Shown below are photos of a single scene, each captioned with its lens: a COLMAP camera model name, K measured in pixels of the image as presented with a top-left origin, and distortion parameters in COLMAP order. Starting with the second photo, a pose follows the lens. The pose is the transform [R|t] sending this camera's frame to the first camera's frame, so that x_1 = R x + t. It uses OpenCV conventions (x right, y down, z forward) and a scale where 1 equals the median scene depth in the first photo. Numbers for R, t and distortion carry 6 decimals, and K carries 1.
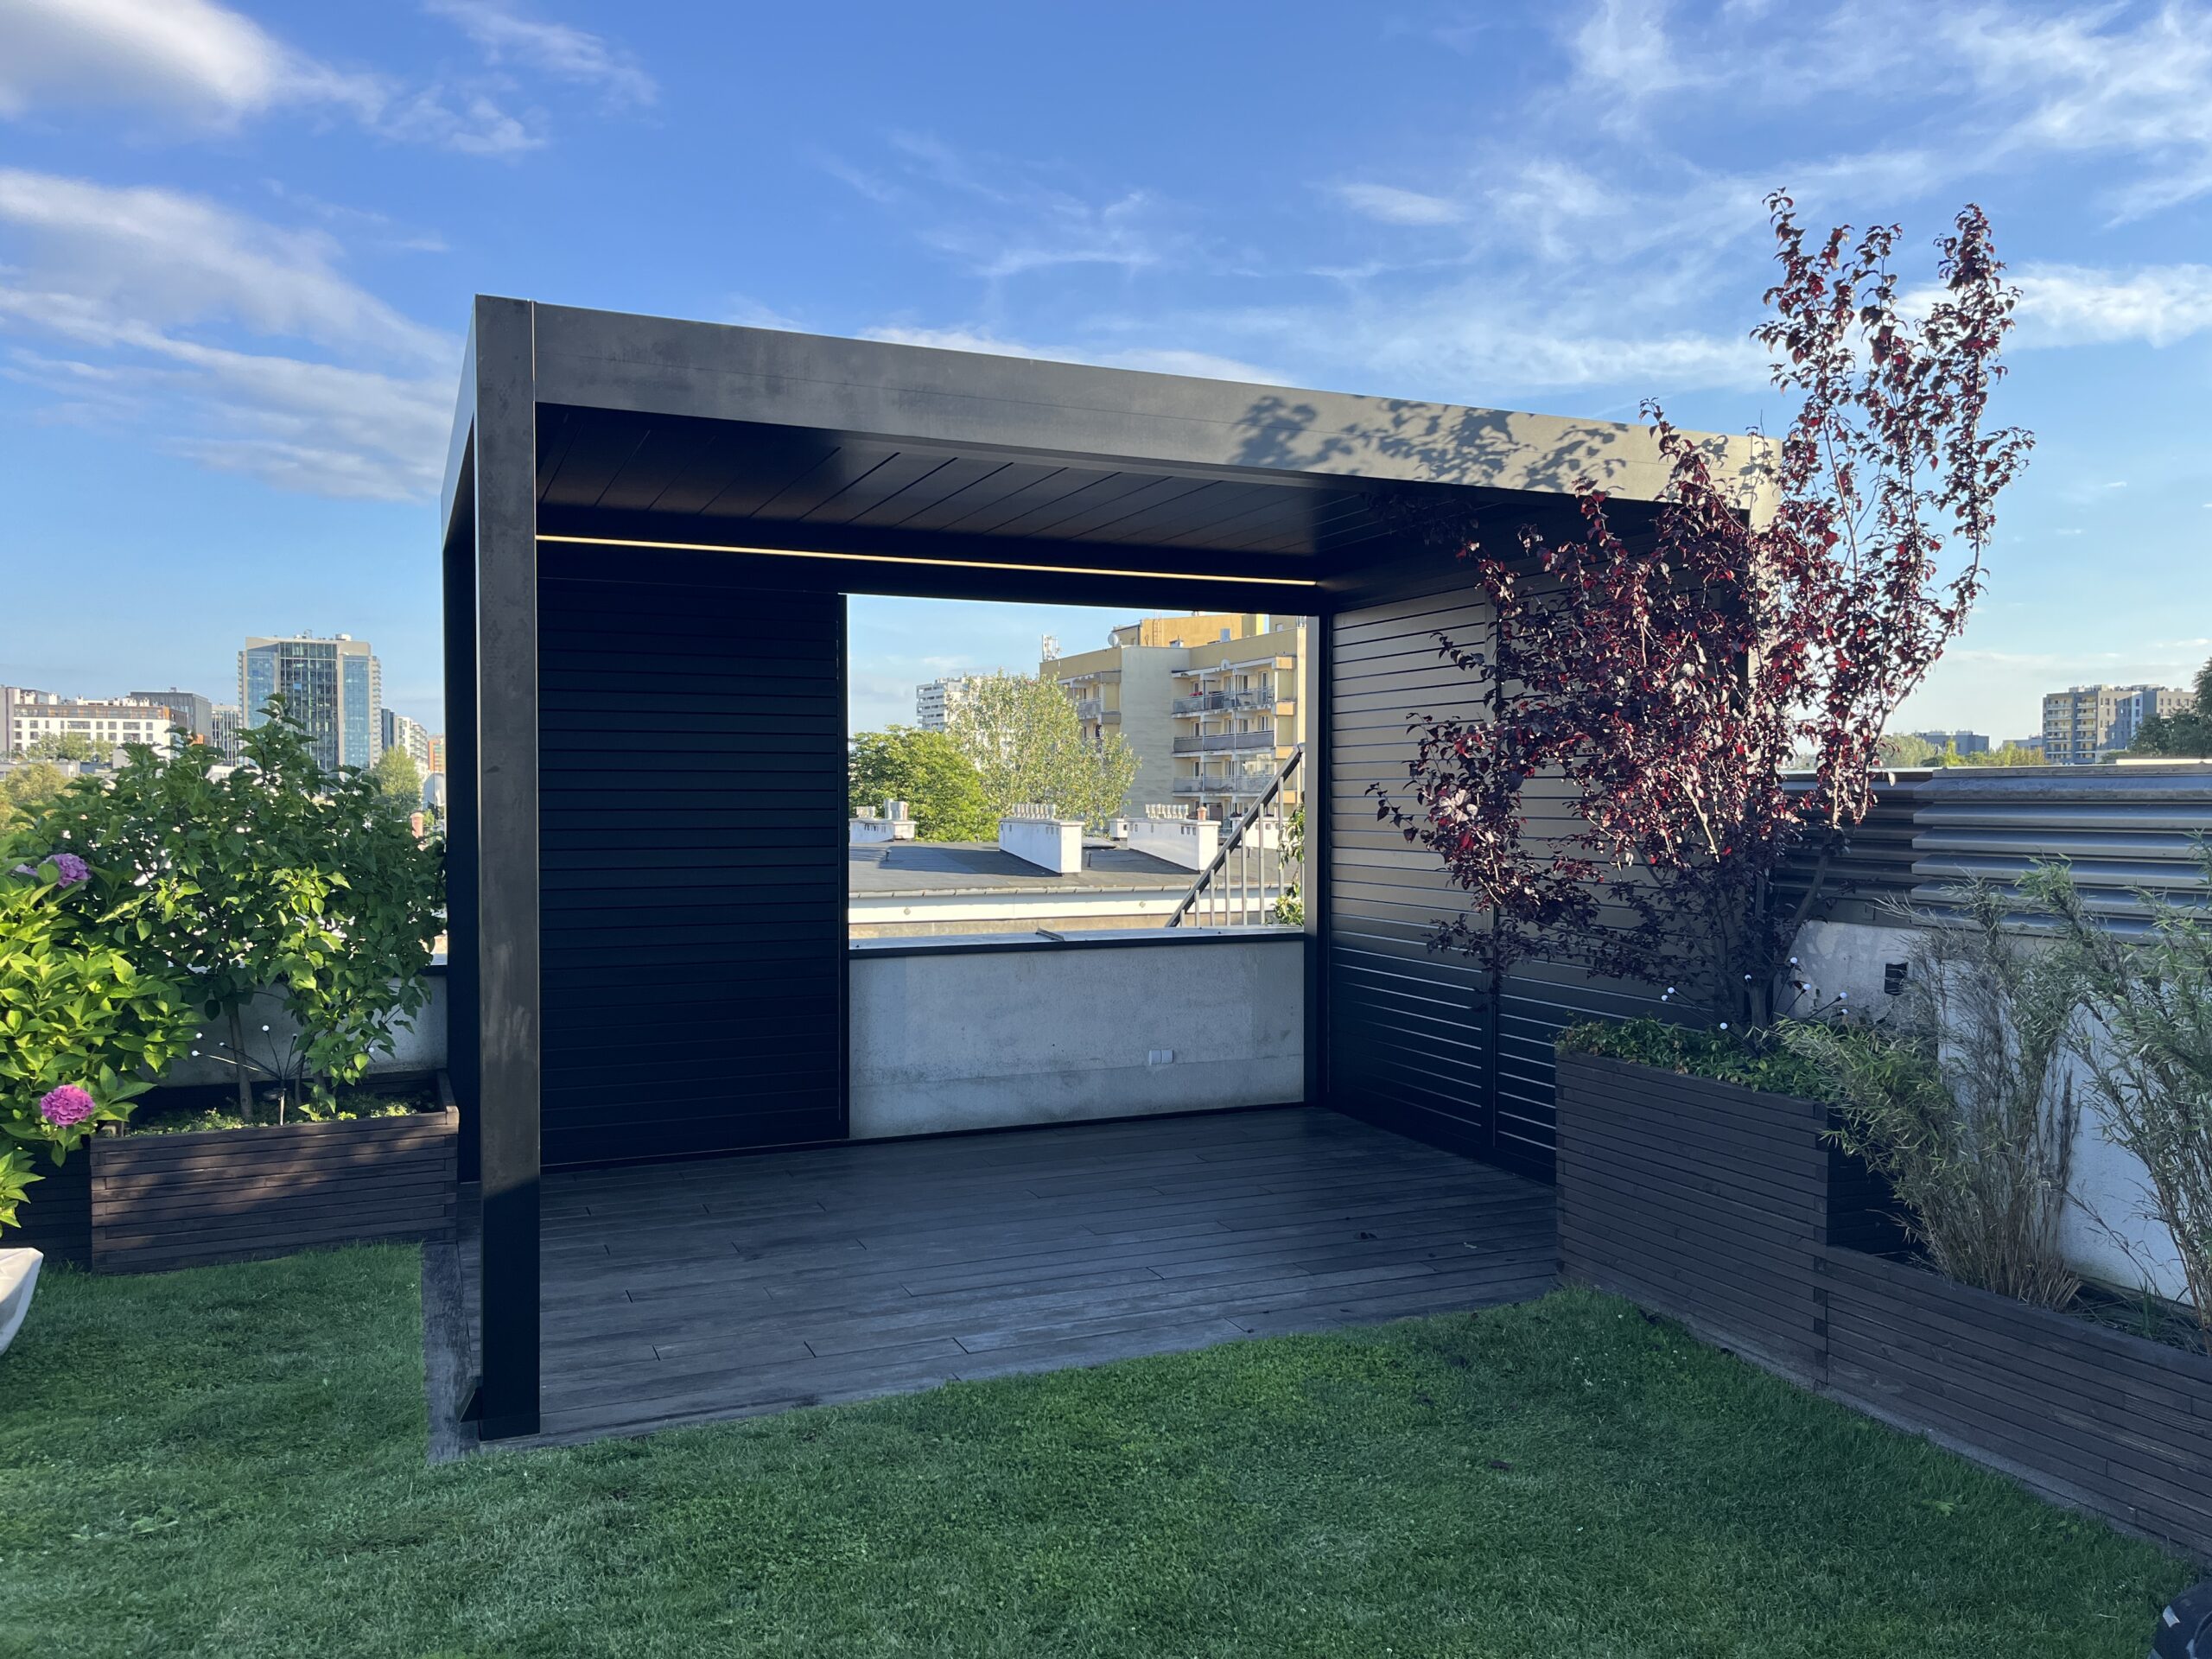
lens RADIAL K [[1673.0, 0, 1107.7], [0, 1673.0, 821.0], [0, 0, 1]] dist [0.066957, -0.090443]
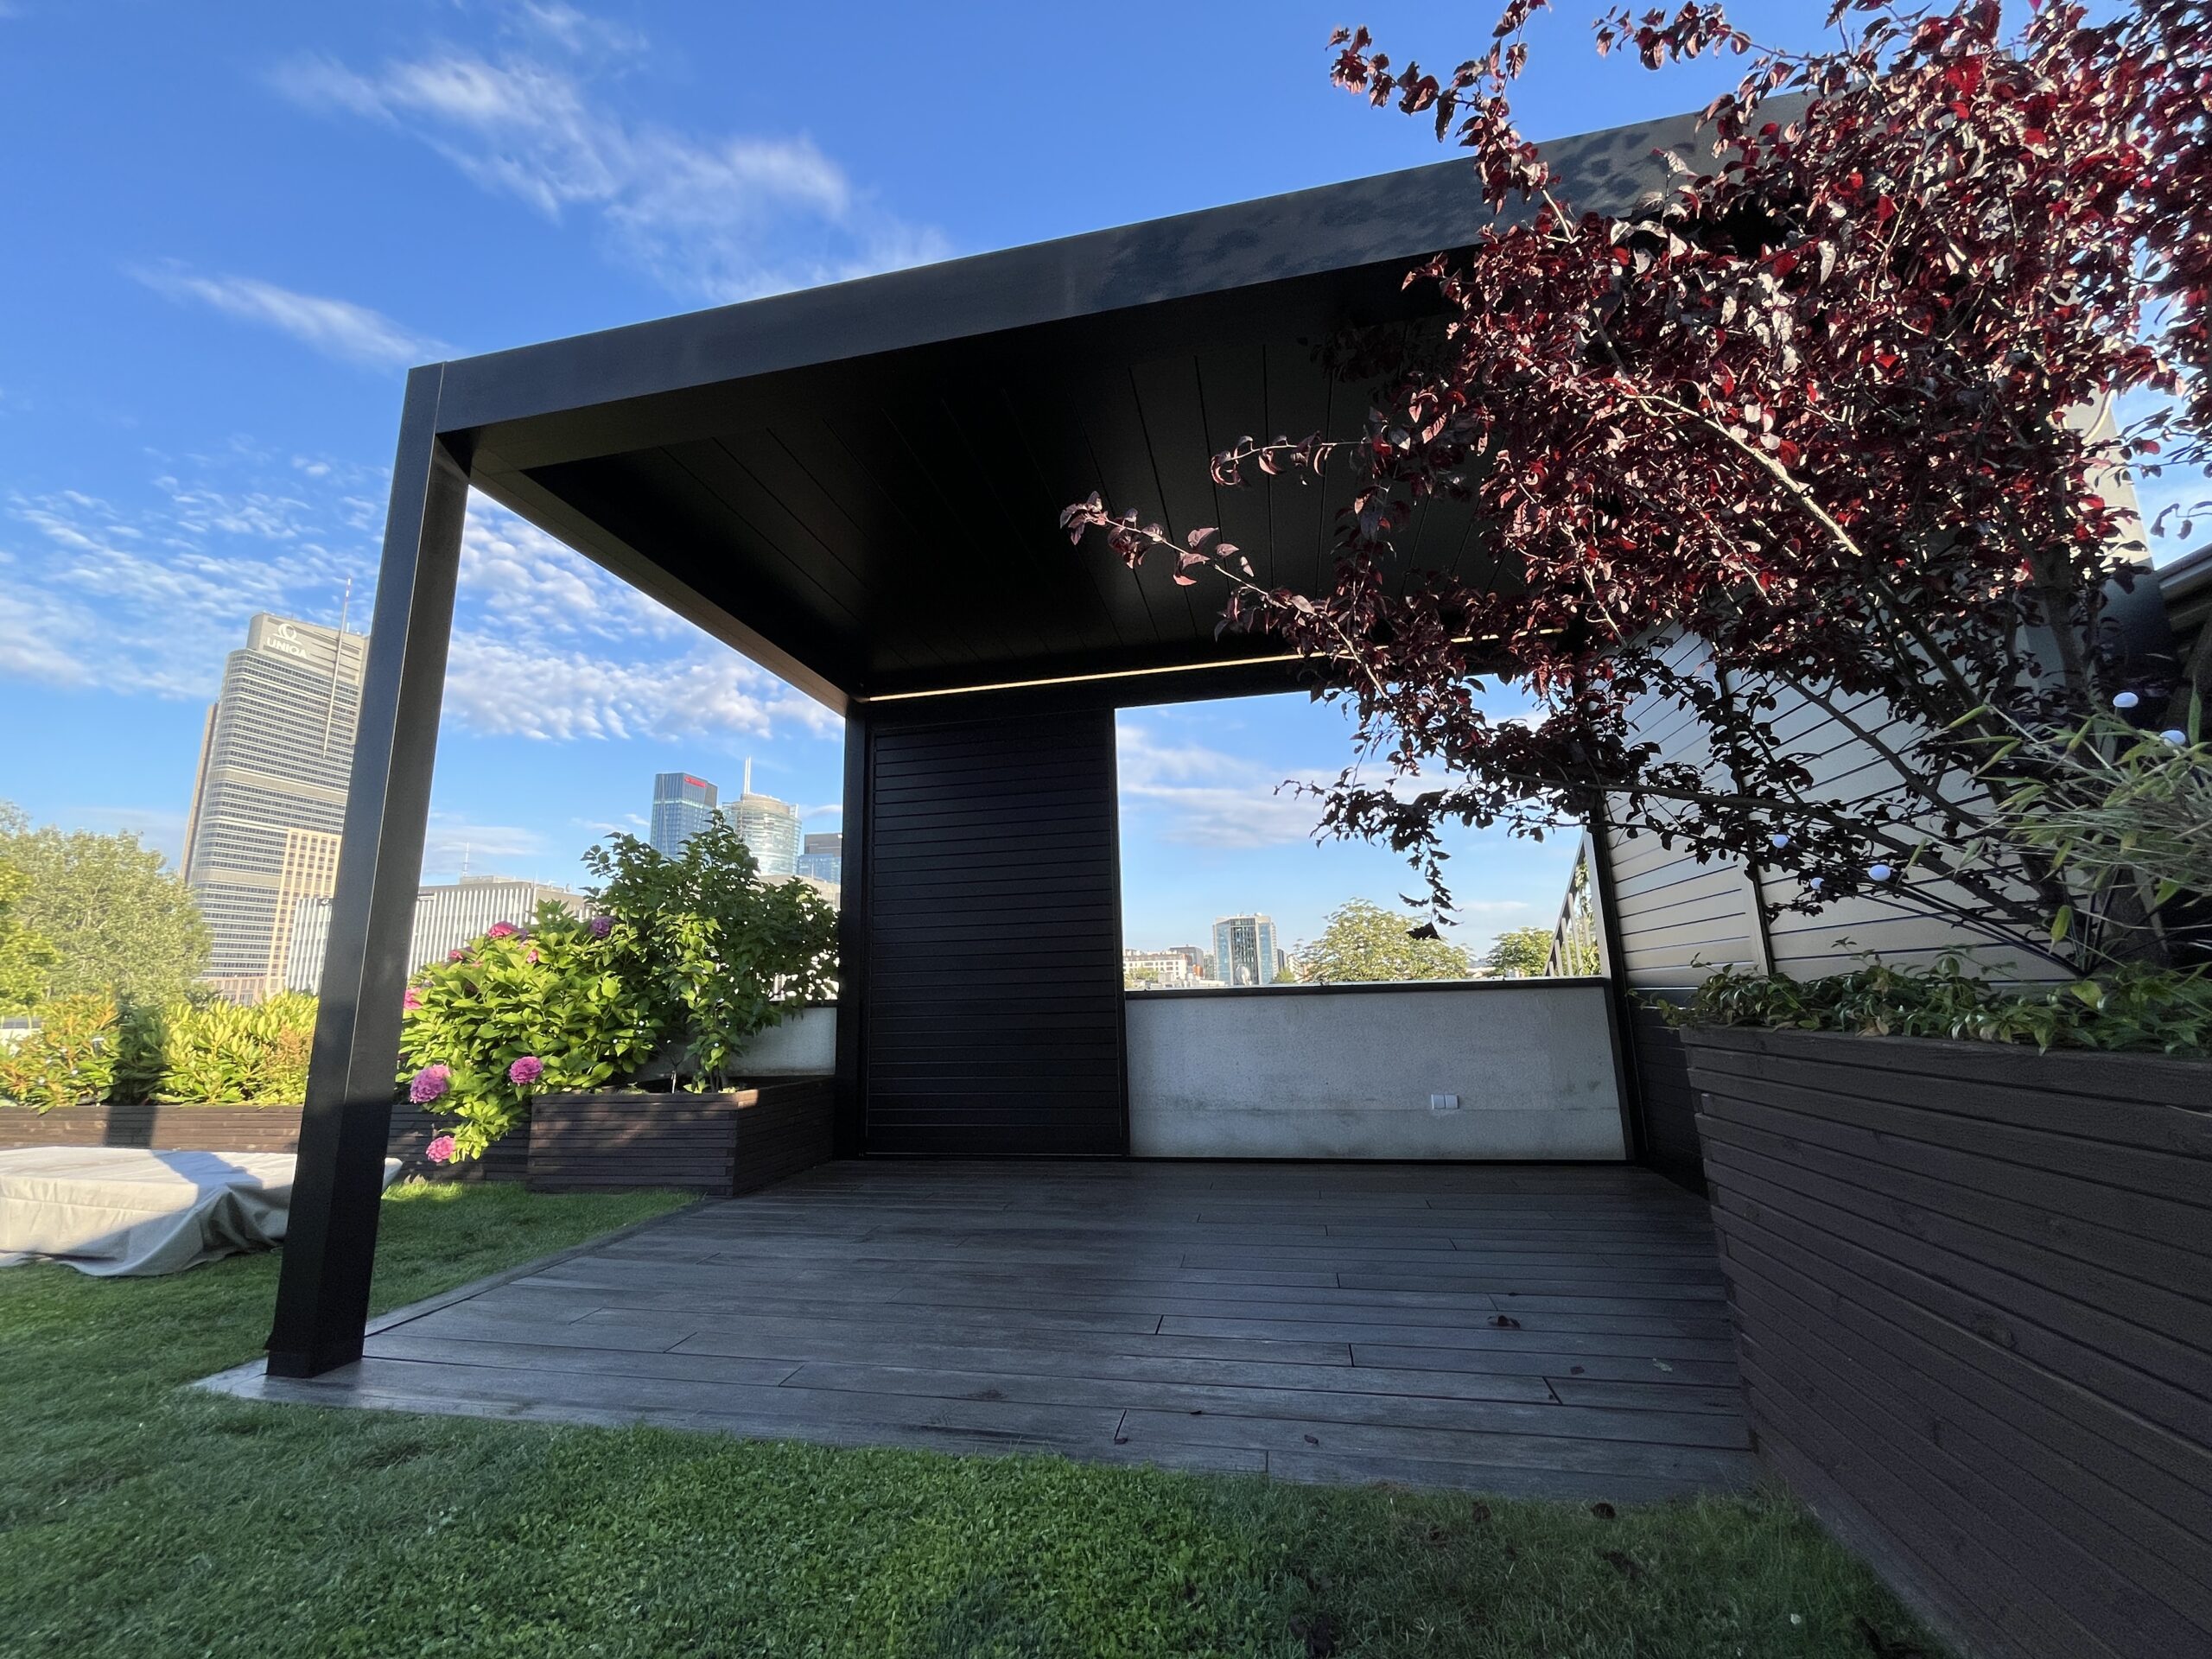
lens RADIAL K [[898.1, 0, 1093.0], [0, 898.1, 817.9], [0, 0, 1]] dist [-0.000030, -0.003507]
pose [[0.817286, -0.135245, -0.560136, 0.274401], [0.017165, 0.977349, -0.210937, 0.122640], [0.575977, 0.162781, 0.801095, 0.599037]]
